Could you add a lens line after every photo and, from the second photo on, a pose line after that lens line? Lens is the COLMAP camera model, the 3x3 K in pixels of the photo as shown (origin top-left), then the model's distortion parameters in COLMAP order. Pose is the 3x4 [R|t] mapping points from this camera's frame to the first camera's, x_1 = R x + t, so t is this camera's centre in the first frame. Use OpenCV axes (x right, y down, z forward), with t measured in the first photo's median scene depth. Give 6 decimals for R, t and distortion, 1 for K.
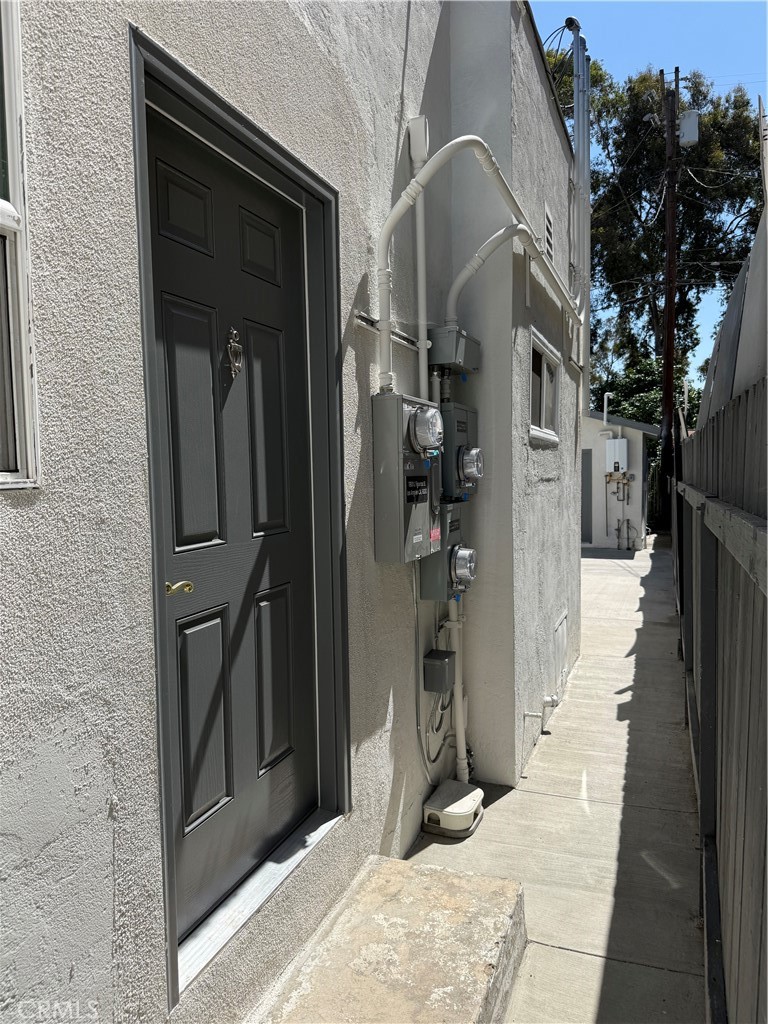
lens RADIAL K [[722.3, 0, 379.5], [0, 722.3, 511.7], [0, 0, 1]] dist [0.005517, 0.000141]
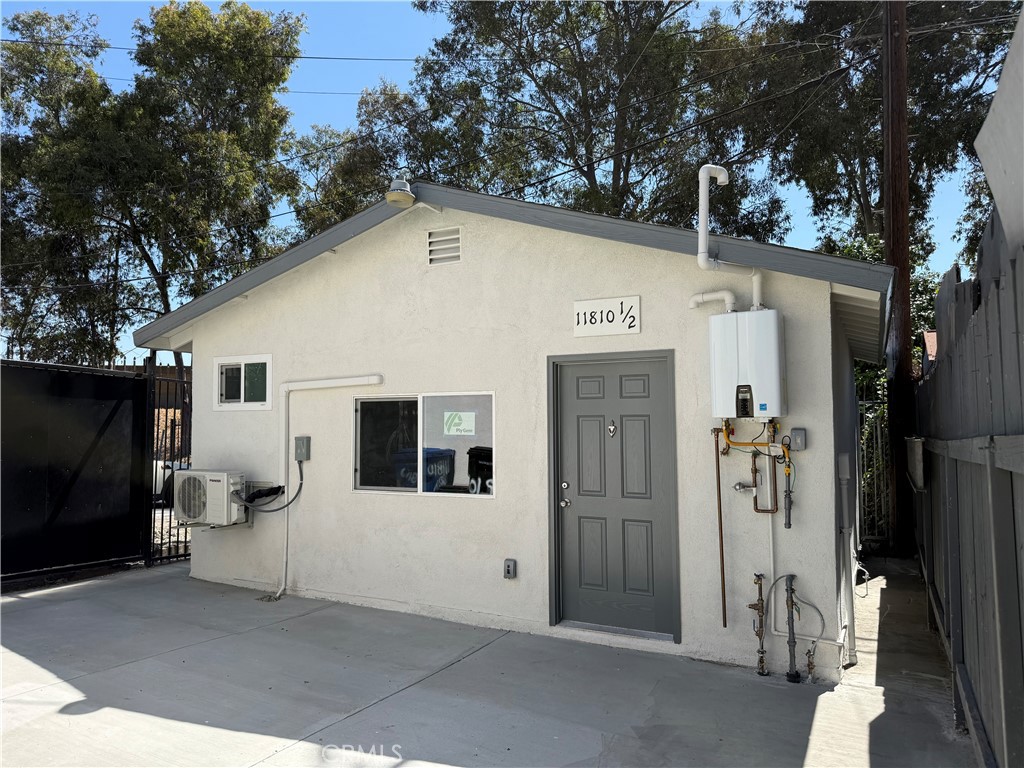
lens RADIAL K [[722.3, 0, 517.3], [0, 722.3, 386.2], [0, 0, 1]] dist [0.005517, 0.000141]
pose [[0.995593, 0.013595, -0.092793, 0.256736], [-0.024598, 0.992651, -0.118487, -0.029585], [0.090500, 0.120247, 0.988610, 0.679356]]
